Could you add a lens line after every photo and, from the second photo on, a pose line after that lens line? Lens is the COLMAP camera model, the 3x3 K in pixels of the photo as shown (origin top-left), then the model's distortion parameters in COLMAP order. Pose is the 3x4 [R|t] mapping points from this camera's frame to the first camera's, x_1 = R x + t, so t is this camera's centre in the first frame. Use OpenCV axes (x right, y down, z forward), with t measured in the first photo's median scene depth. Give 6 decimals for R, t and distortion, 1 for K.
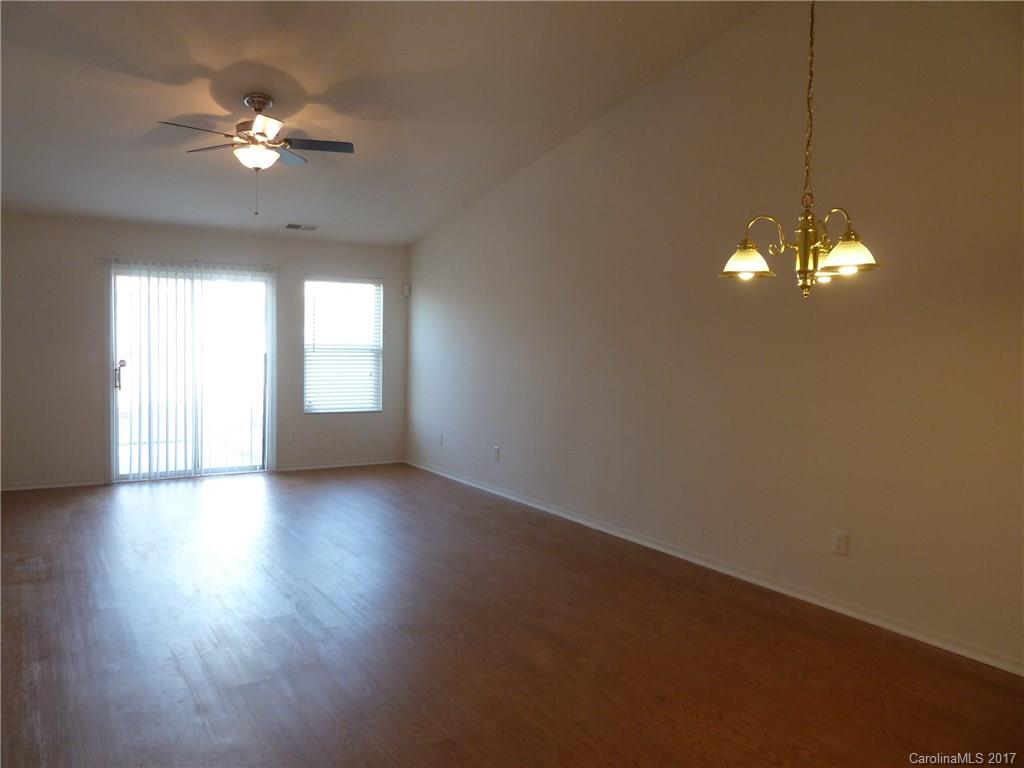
lens RADIAL K [[762.2, 0, 507.9], [0, 762.2, 378.7], [0, 0, 1]] dist [-0.030563, -0.000994]
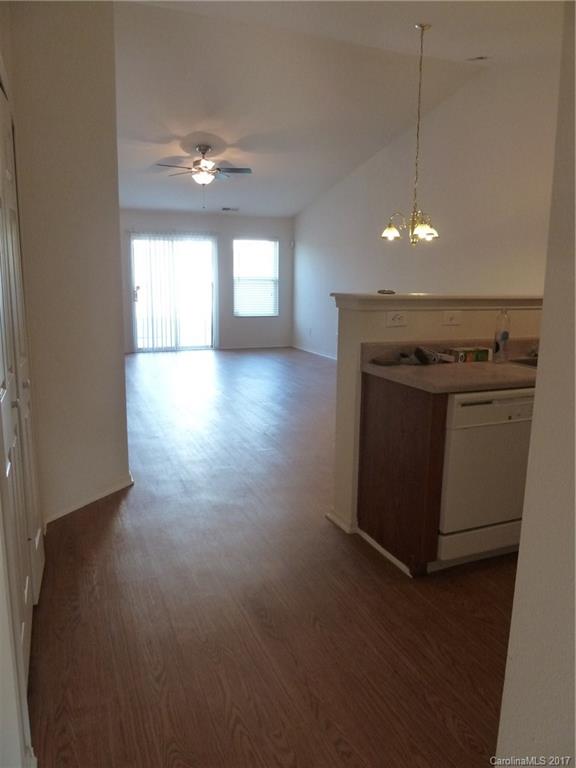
lens RADIAL K [[571.6, 0, 291.2], [0, 571.6, 383.2], [0, 0, 1]] dist [-0.030563, -0.000994]
pose [[0.982985, 0.022536, -0.182300, 0.122812], [0.000892, 0.991848, 0.127420, 0.033974], [0.183686, -0.125414, 0.974952, -0.328623]]
